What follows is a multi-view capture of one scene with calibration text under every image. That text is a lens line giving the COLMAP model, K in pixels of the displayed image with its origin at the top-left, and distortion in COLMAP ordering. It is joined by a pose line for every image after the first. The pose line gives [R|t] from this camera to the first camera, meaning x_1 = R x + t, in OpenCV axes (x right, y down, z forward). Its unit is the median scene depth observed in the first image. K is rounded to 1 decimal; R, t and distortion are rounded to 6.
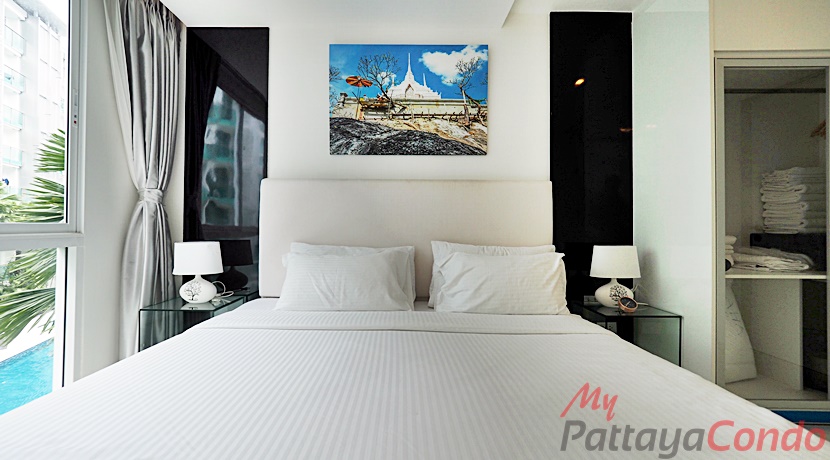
lens RADIAL K [[353.1, 0, 415.8], [0, 353.1, 228.1], [0, 0, 1]] dist [-0.001036, -0.001153]
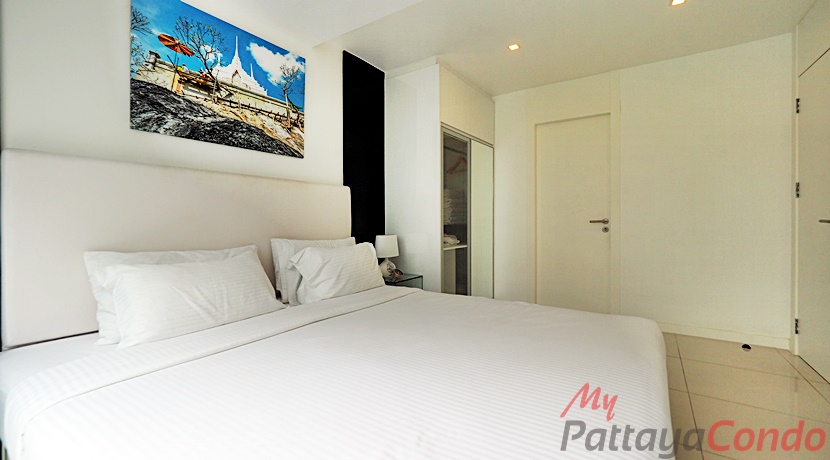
lens RADIAL K [[353.1, 0, 417.2], [0, 353.1, 224.5], [0, 0, 1]] dist [-0.001036, -0.001153]
pose [[0.541837, -0.019456, 0.840258, -0.543511], [0.006533, 0.999799, 0.018937, -0.019175], [-0.840458, -0.004771, 0.541856, 0.103609]]
